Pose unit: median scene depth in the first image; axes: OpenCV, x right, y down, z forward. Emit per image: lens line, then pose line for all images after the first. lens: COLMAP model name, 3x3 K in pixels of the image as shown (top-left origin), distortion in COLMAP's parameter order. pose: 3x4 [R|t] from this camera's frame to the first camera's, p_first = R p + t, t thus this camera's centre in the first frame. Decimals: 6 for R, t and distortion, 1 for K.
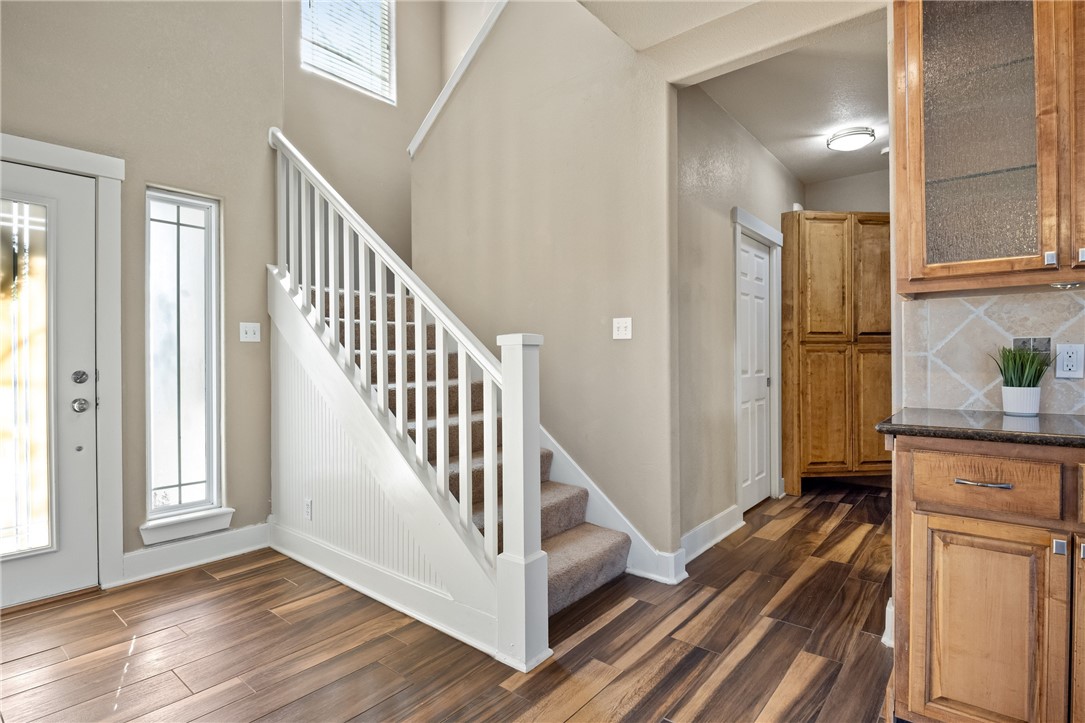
lens RADIAL K [[548.1, 0, 542.5], [0, 548.1, 361.5], [0, 0, 1]] dist [0.029693, -0.029892]
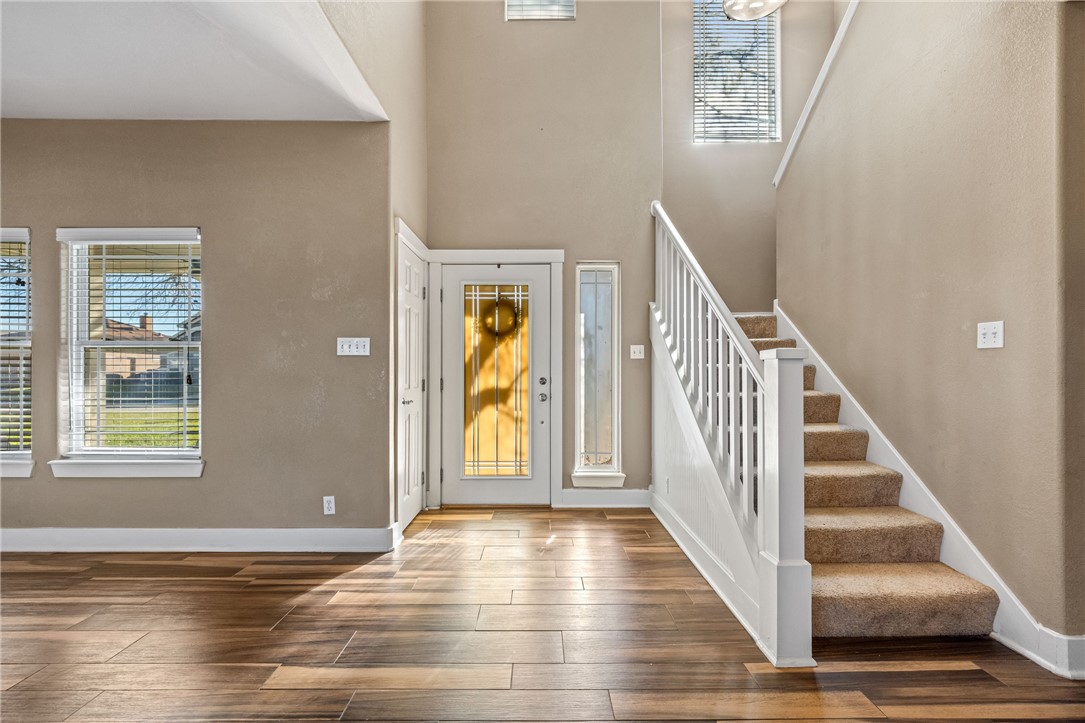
lens RADIAL K [[469.0, 0, 535.4], [0, 469.0, 372.0], [0, 0, 1]] dist [-0.000552, 0.000495]
pose [[0.636082, 0.005282, -0.771603, 0.268671], [-0.005784, 0.999981, 0.002078, -0.003247], [0.771600, 0.003141, 0.636101, 0.045809]]
